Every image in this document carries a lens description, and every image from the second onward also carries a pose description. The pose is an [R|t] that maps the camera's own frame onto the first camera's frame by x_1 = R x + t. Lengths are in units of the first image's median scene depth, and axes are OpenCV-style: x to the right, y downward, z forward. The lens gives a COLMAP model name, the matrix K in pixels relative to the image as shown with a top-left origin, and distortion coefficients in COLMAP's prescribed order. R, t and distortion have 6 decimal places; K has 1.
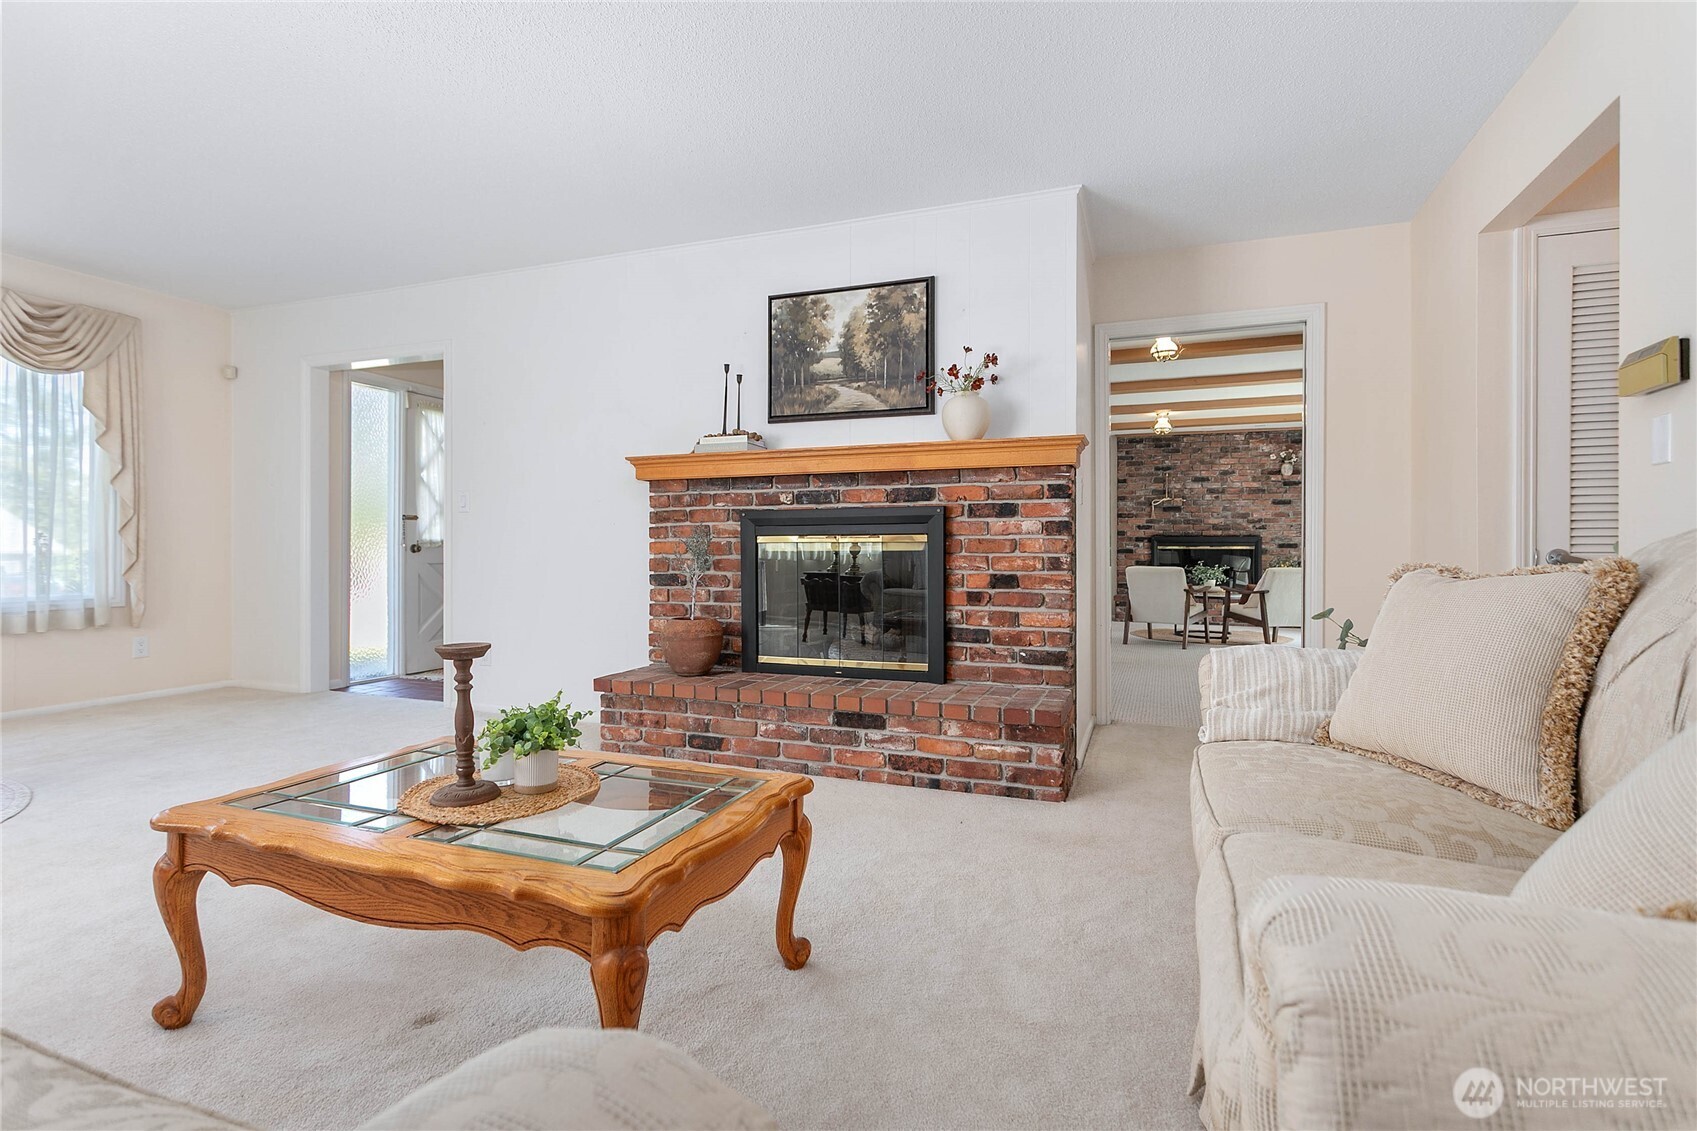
lens RADIAL K [[808.4, 0, 844.8], [0, 808.4, 548.4], [0, 0, 1]] dist [-0.000094, 0.000325]
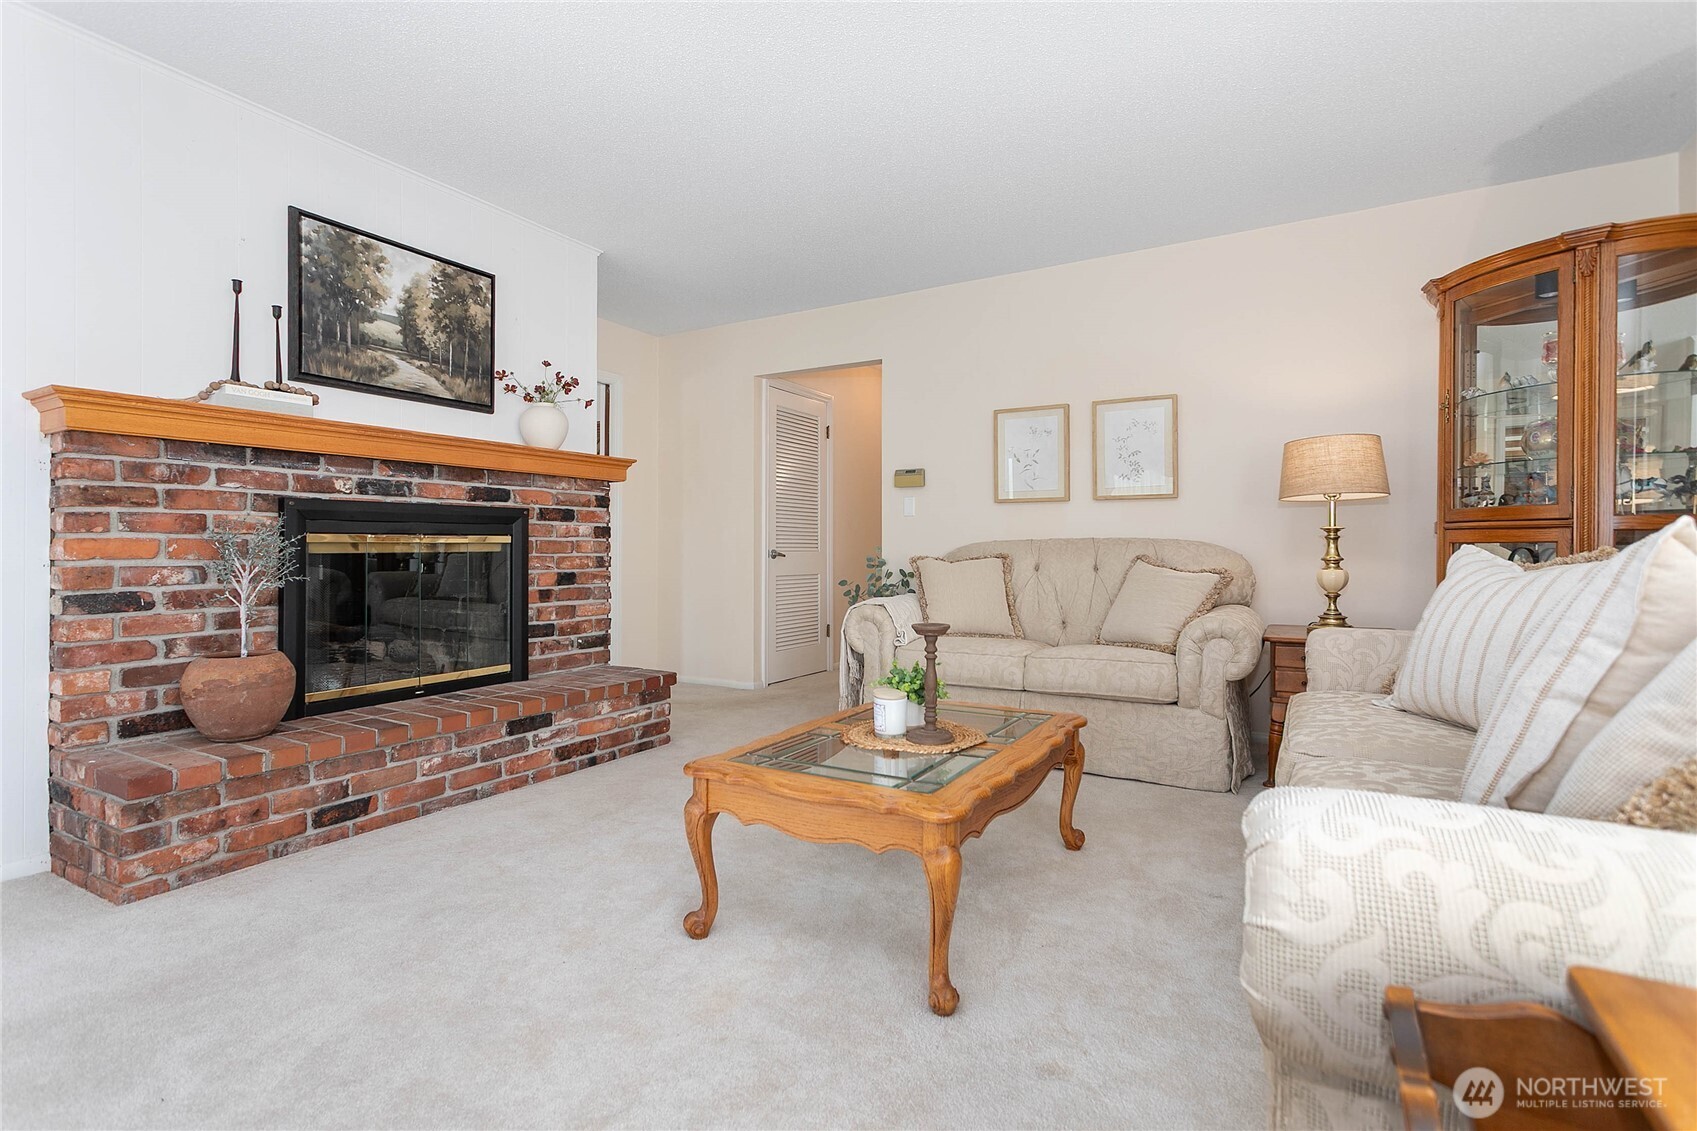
lens RADIAL K [[808.4, 0, 844.8], [0, 808.4, 548.4], [0, 0, 1]] dist [-0.000094, 0.000325]
pose [[0.160515, -0.001050, 0.987033, -0.792892], [-0.001386, 0.999998, 0.001289, -0.002762], [-0.987032, -0.001575, 0.160514, 0.409915]]
